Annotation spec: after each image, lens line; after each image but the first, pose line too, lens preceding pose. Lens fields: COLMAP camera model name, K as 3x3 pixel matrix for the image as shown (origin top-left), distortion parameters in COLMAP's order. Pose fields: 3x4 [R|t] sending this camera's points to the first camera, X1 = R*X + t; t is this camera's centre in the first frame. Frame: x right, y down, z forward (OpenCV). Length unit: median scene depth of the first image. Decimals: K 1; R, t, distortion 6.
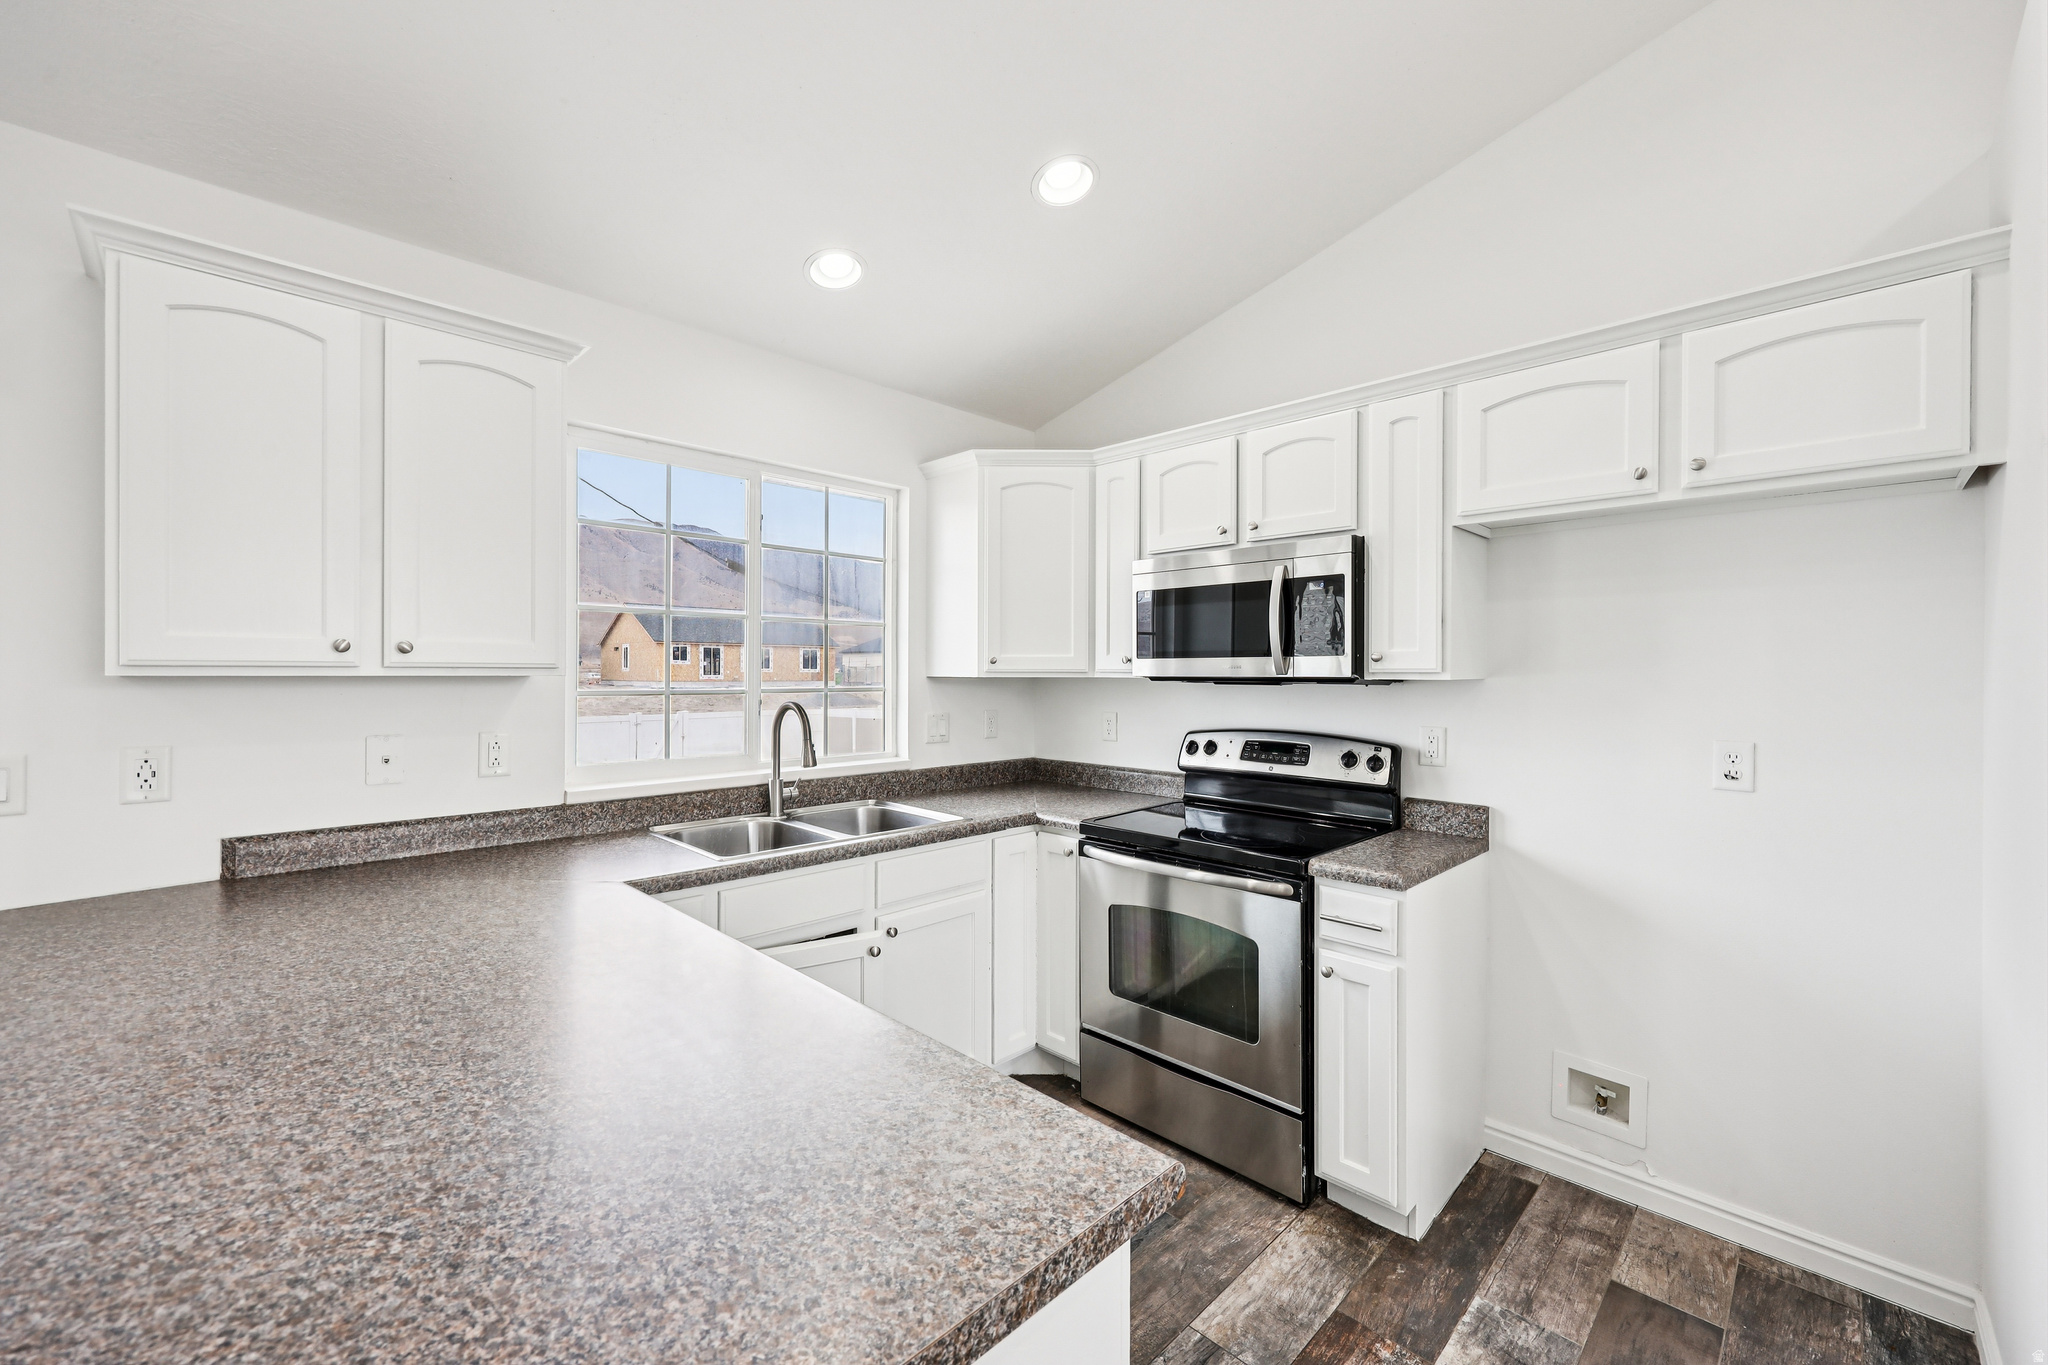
lens RADIAL K [[822.3, 0, 1030.5], [0, 822.3, 676.2], [0, 0, 1]] dist [-0.001548, 0.000559]
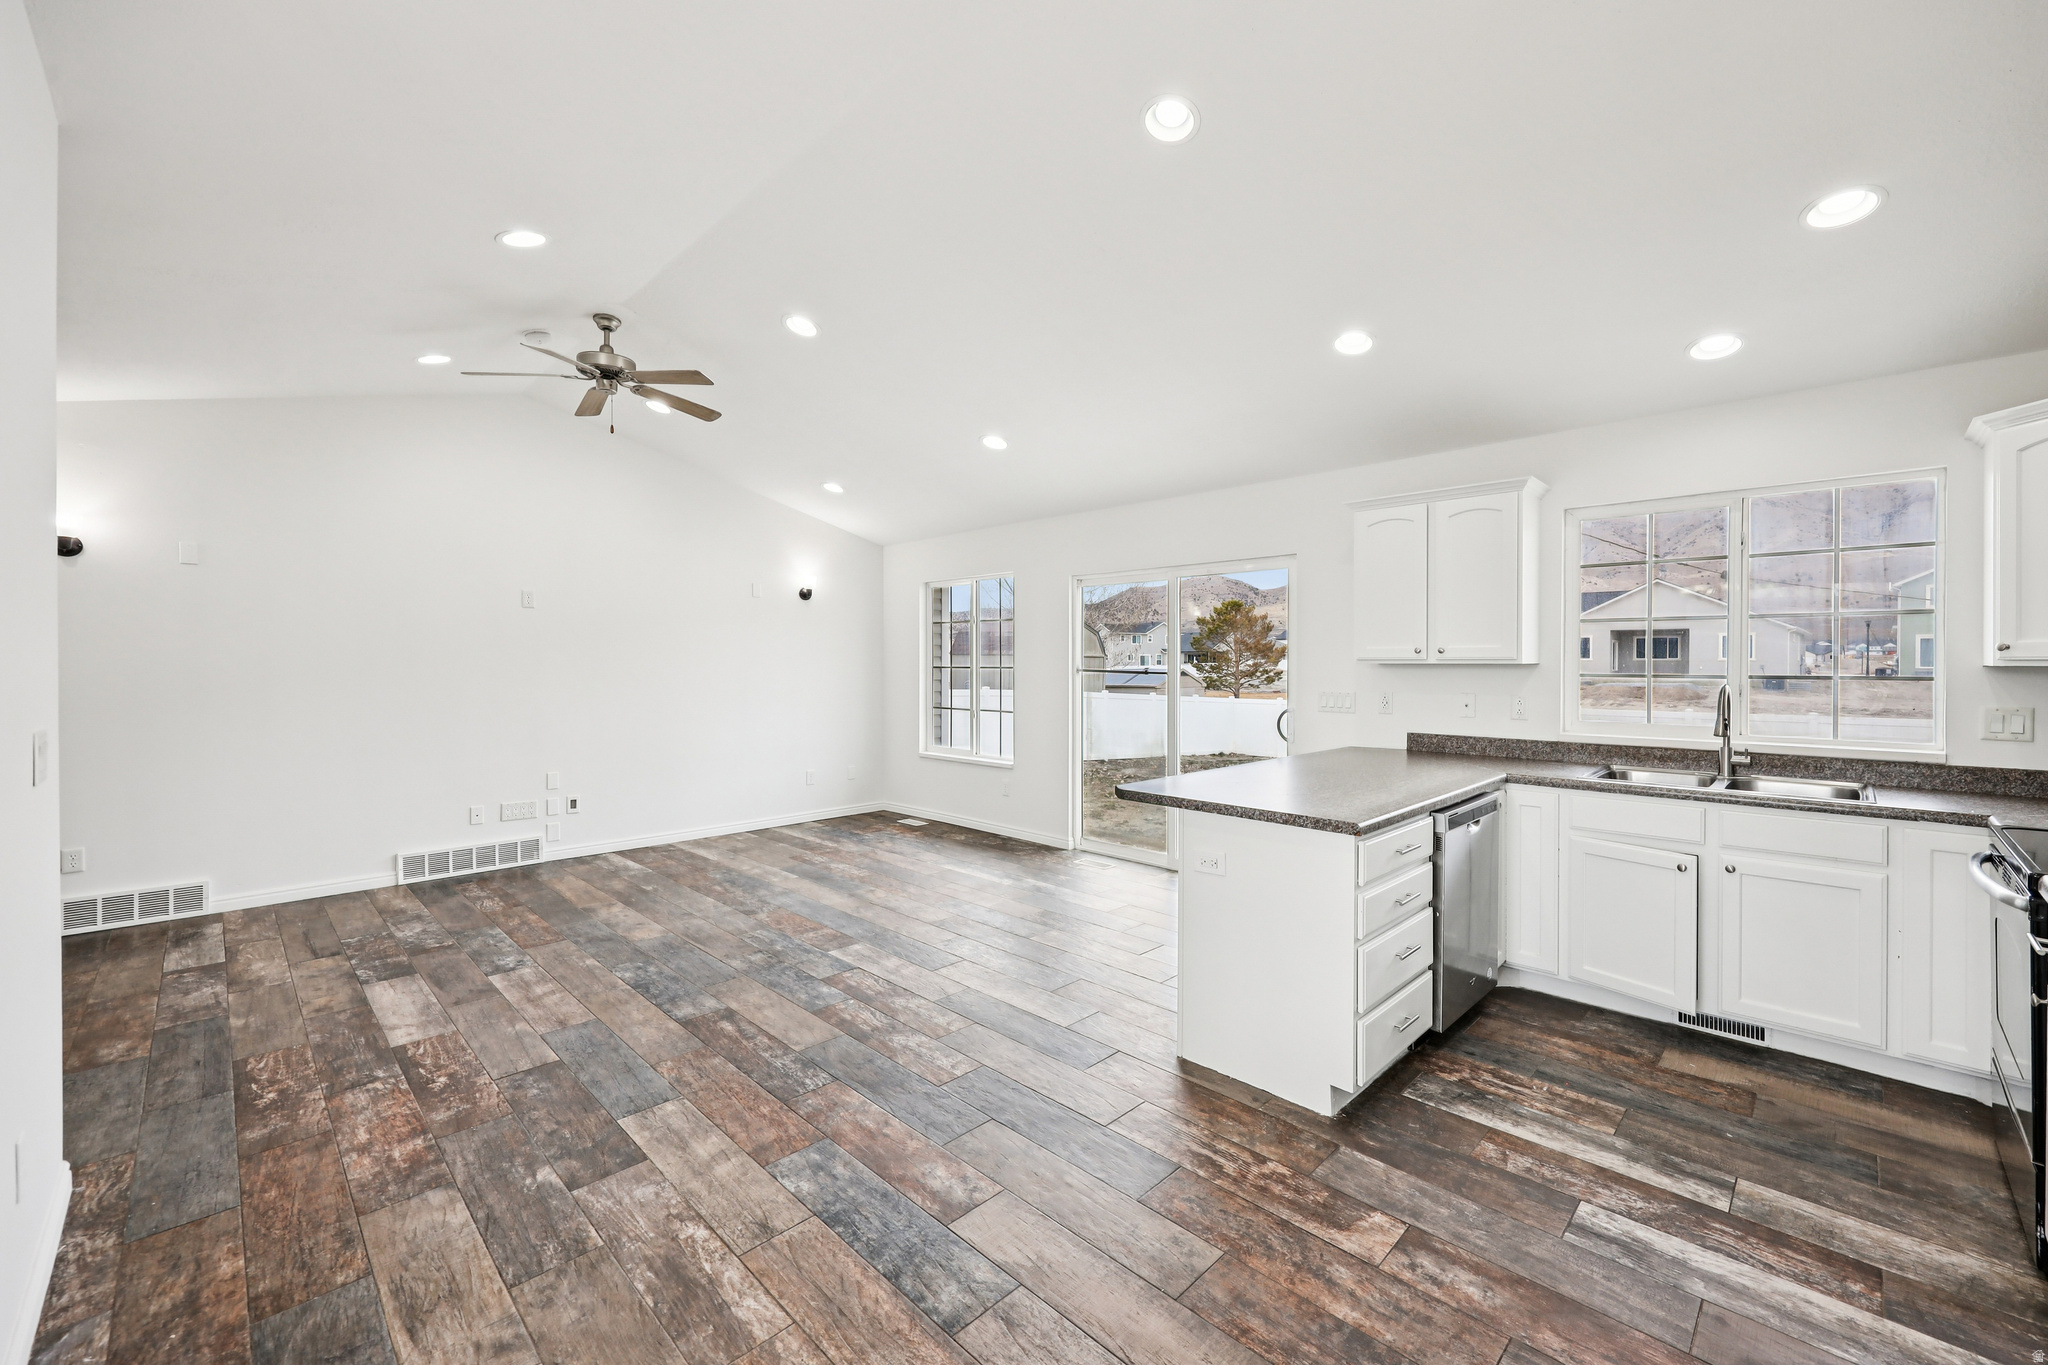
lens RADIAL K [[822.3, 0, 1026.8], [0, 822.3, 670.0], [0, 0, 1]] dist [-0.001548, 0.000559]
pose [[-0.006349, 0.005969, -0.999962, 0.997856], [-0.003907, 0.999974, 0.005994, 0.005261], [0.999972, 0.003945, -0.006325, -0.058357]]
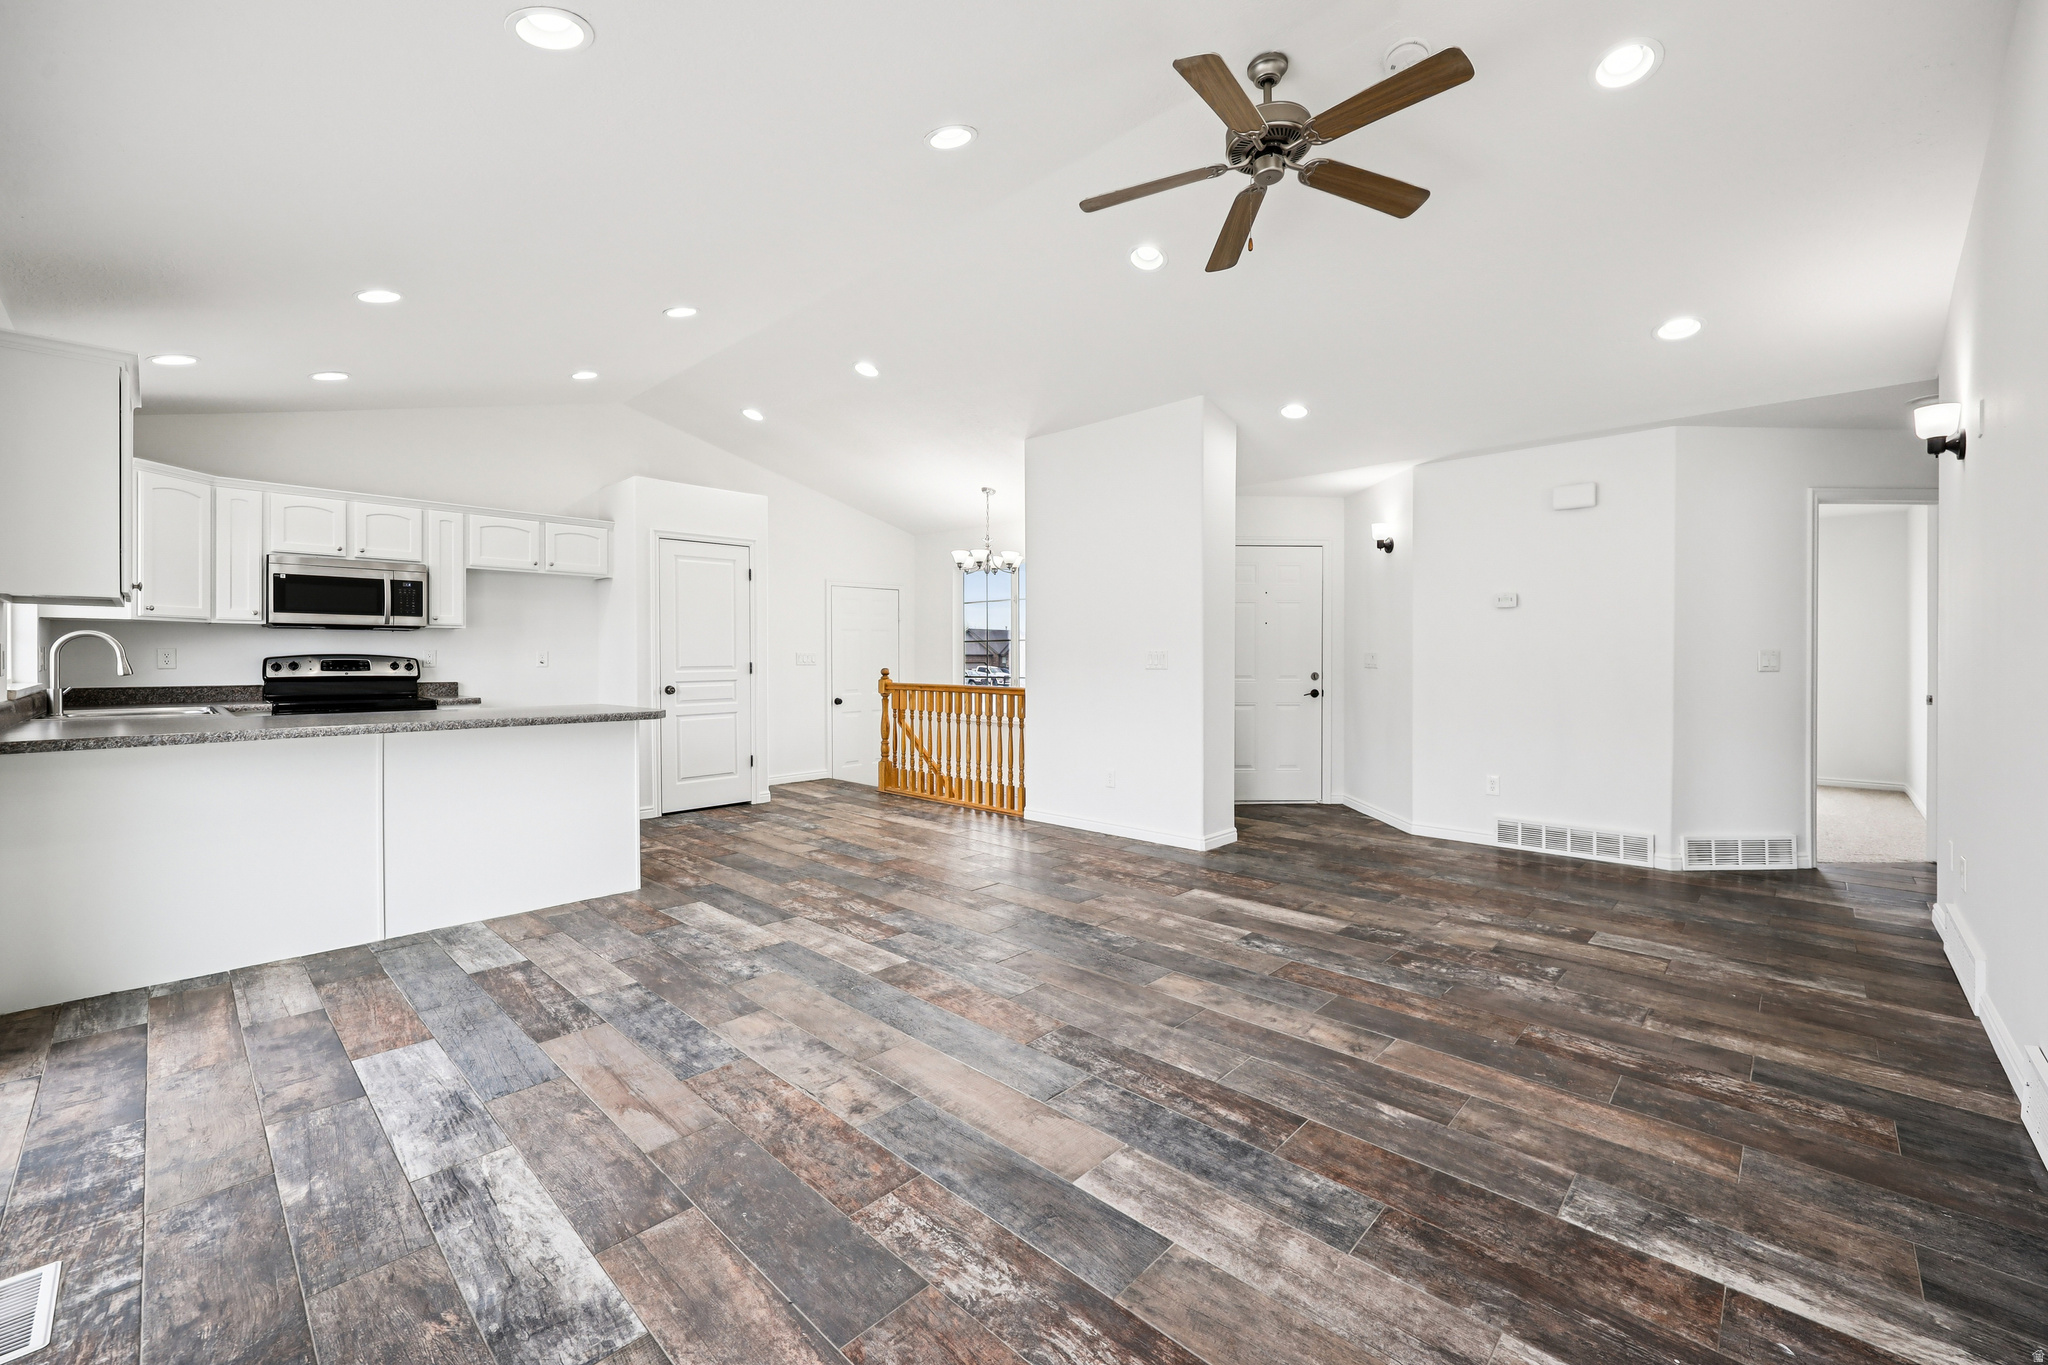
lens RADIAL K [[822.3, 0, 1036.4], [0, 822.3, 653.1], [0, 0, 1]] dist [-0.001548, 0.000559]
pose [[-0.032699, 0.001863, 0.999463, -1.806163], [0.004386, 0.999989, -0.001721, 0.079157], [-0.999456, 0.004327, -0.032707, -0.595078]]
